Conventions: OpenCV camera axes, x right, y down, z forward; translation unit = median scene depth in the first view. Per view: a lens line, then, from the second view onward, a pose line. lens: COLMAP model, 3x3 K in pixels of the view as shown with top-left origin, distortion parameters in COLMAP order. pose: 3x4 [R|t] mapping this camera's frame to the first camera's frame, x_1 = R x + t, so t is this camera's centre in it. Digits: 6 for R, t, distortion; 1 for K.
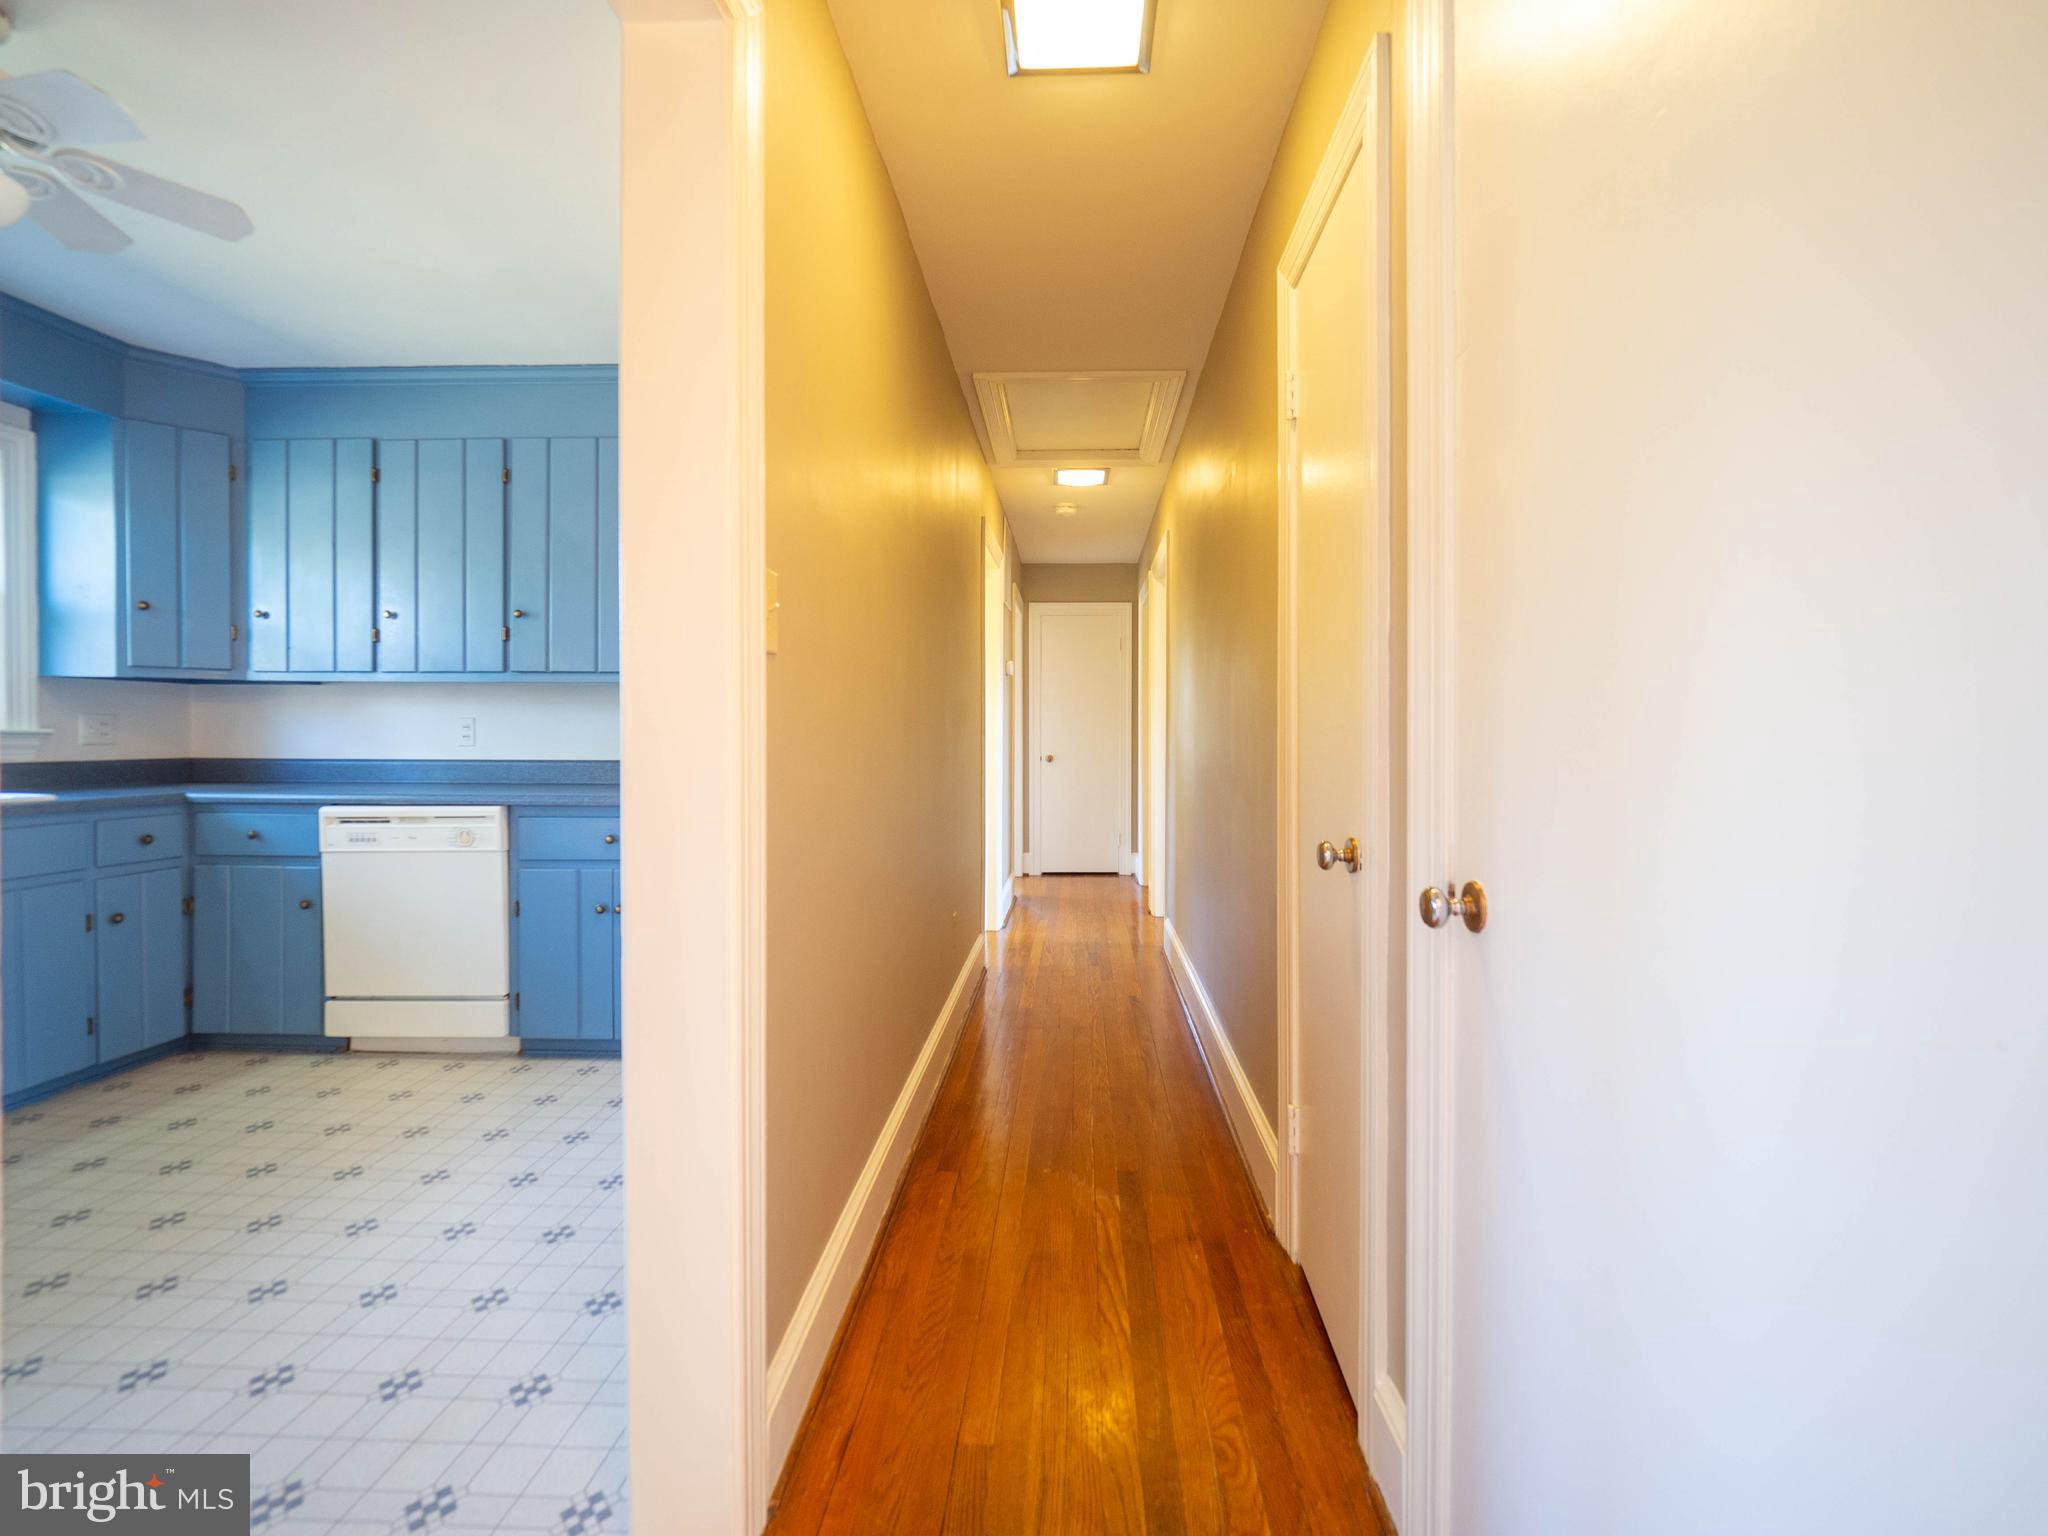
lens RADIAL K [[883.4, 0, 1032.3], [0, 883.4, 739.5], [0, 0, 1]] dist [-0.023085, 0.008055]
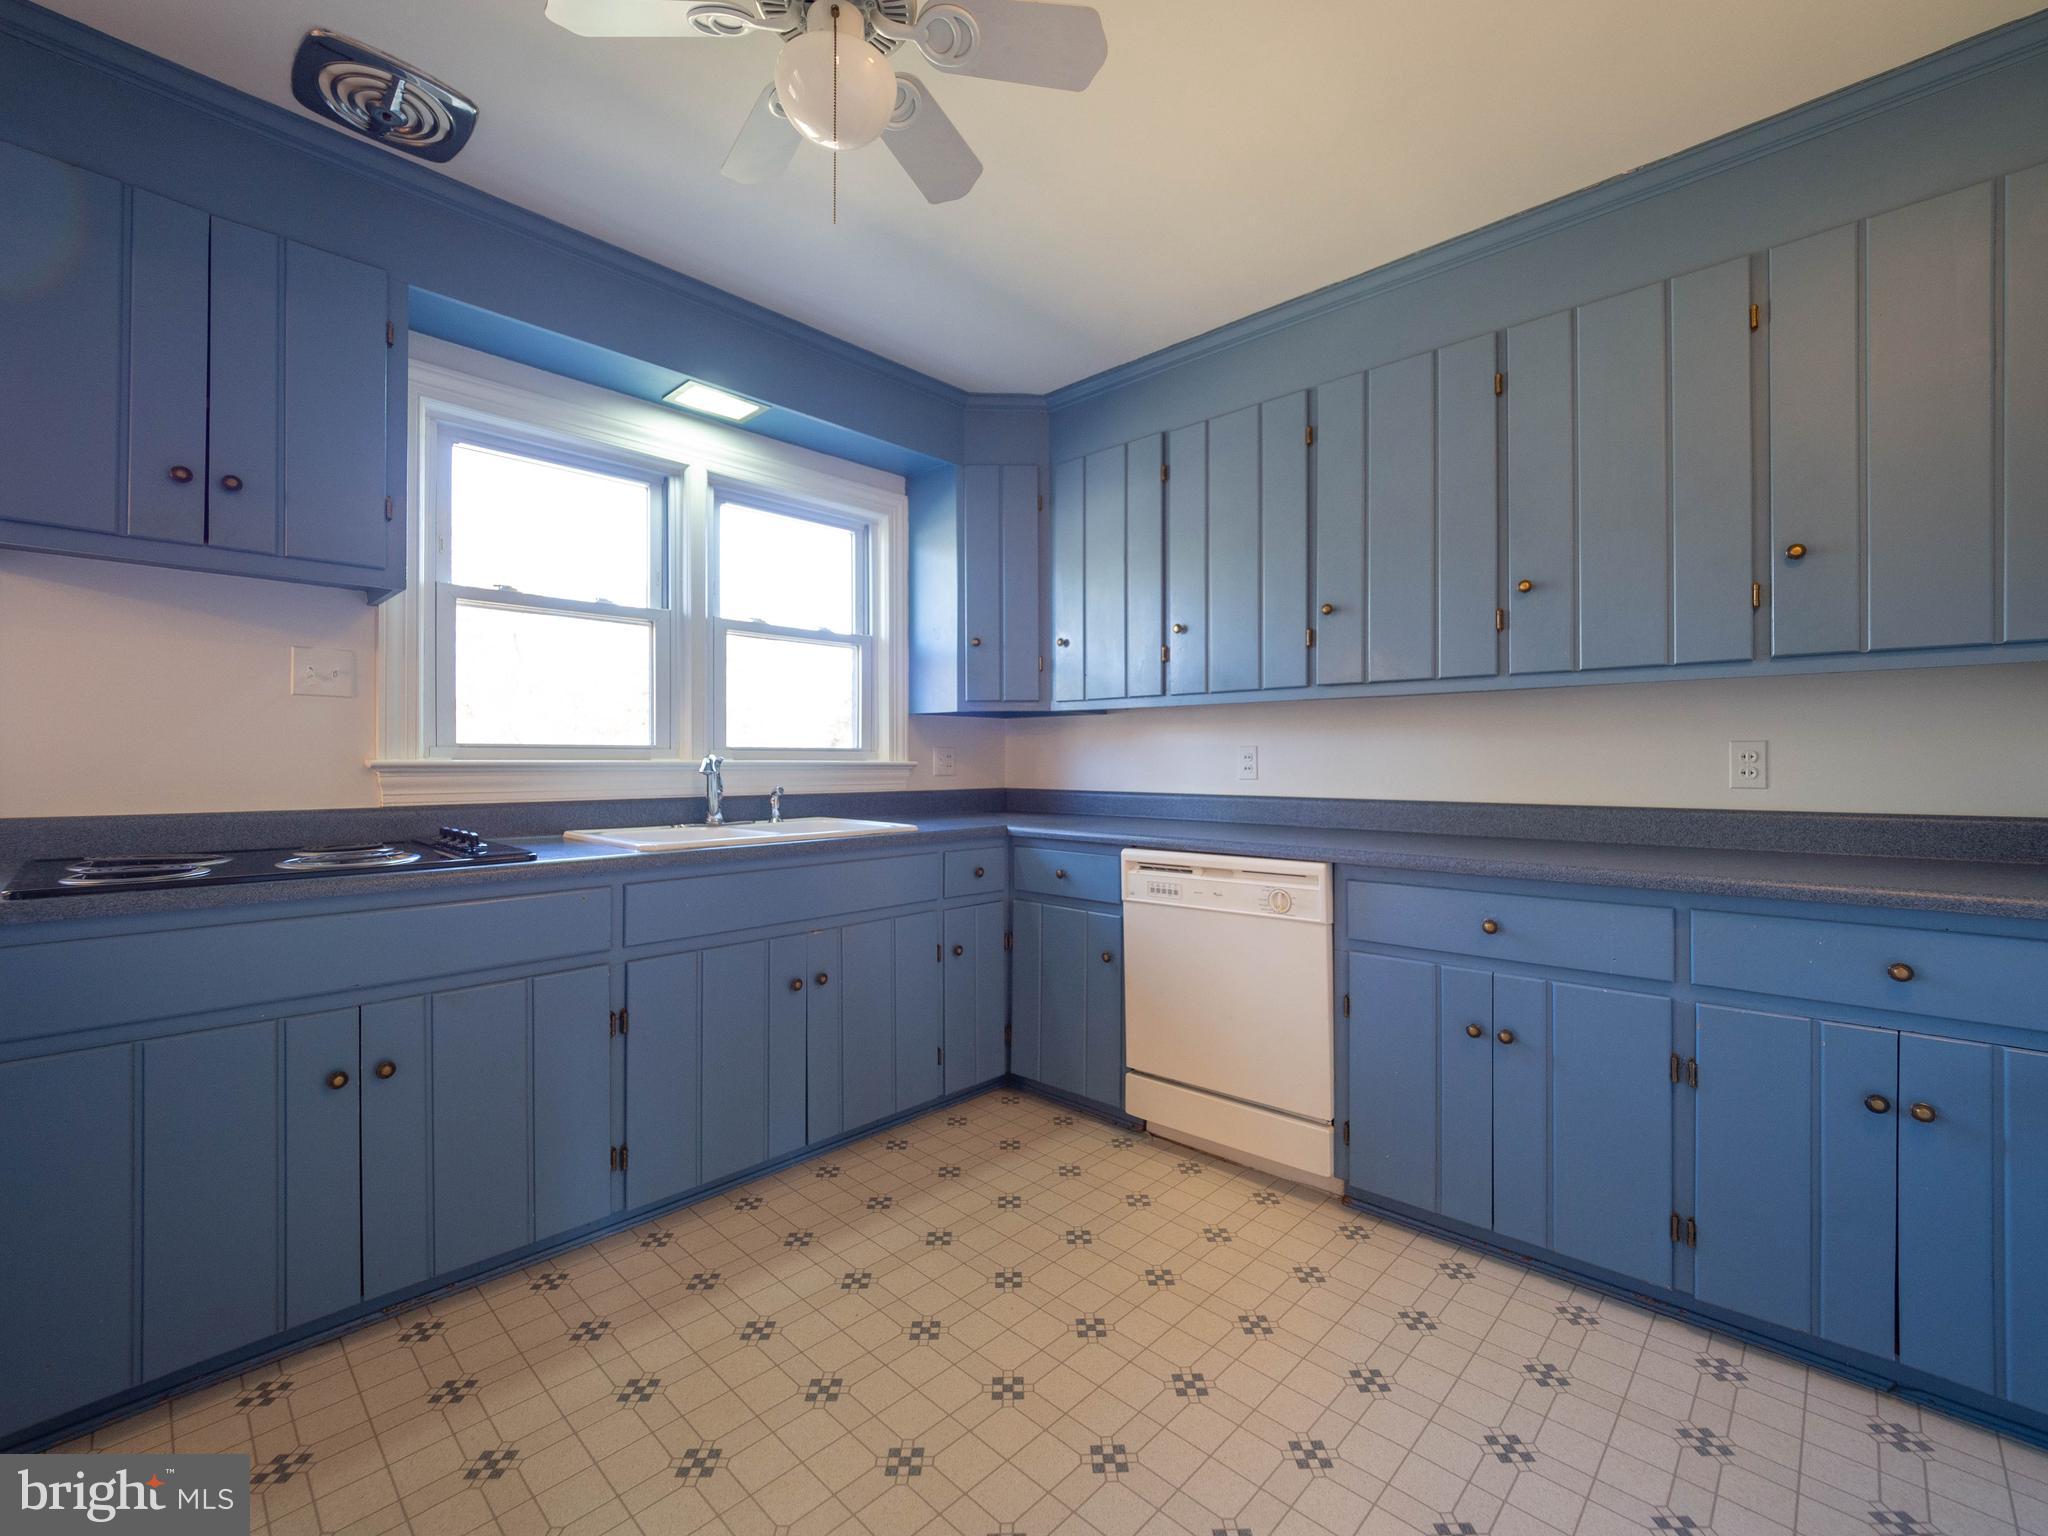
lens RADIAL K [[863.3, 0, 1029.1], [0, 863.3, 754.8], [0, 0, 1]] dist [0.004314, -0.007643]
pose [[0.750760, -0.009330, -0.660509, -0.306637], [-0.002100, 0.999861, -0.016511, -0.002876], [0.660572, 0.013783, 0.750636, 0.280774]]
